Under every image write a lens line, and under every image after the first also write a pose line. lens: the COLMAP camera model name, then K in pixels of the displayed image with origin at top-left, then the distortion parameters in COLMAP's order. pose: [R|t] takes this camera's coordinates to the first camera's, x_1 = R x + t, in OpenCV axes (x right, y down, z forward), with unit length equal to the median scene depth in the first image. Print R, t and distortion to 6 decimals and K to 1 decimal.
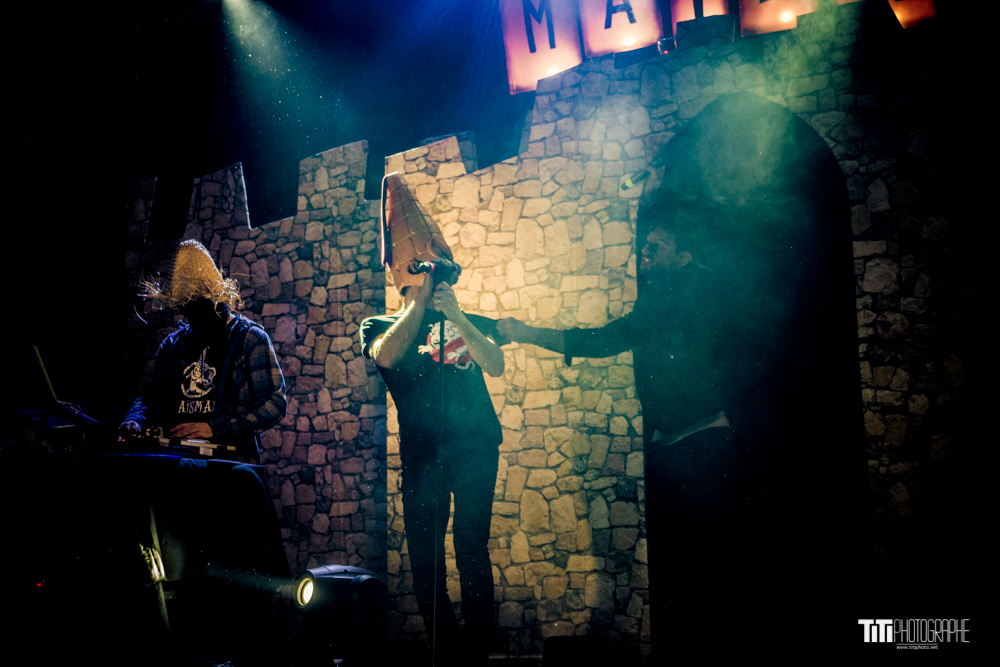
lens RADIAL K [[1565.1, 0, 499.7], [0, 1565.1, 330.9], [0, 0, 1]] dist [0.127248, 0.000000]
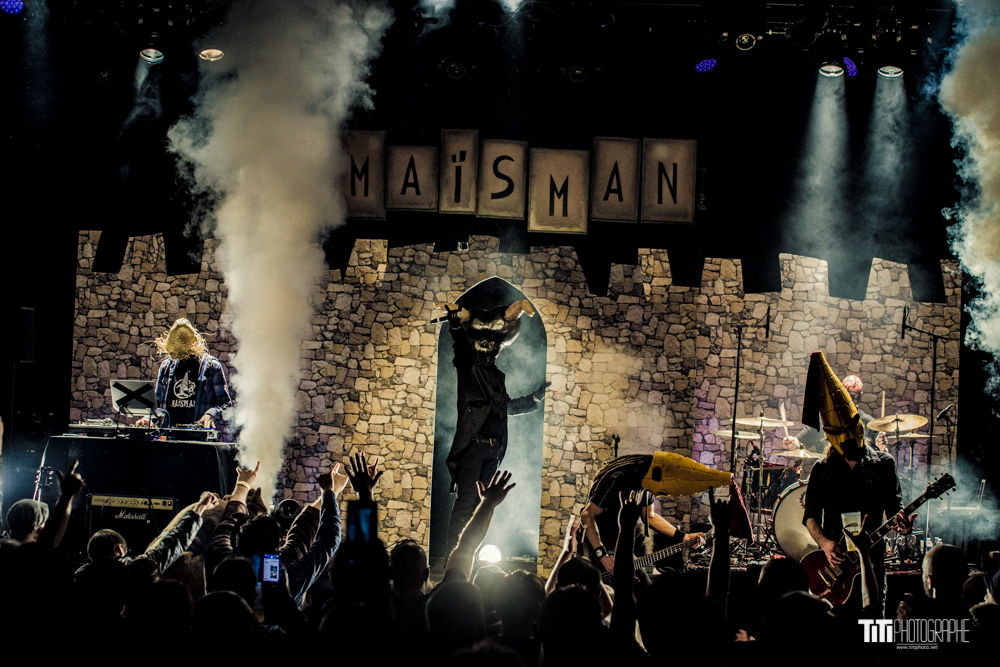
lens RADIAL K [[2140.1, 0, 496.3], [0, 2140.1, 328.9], [0, 0, 1]] dist [-0.368166, 0.000000]
pose [[0.927607, 0.086968, 0.363293, -0.776890], [-0.131307, 0.986372, 0.099144, -0.334272], [-0.349719, -0.139670, 0.926385, -1.422855]]
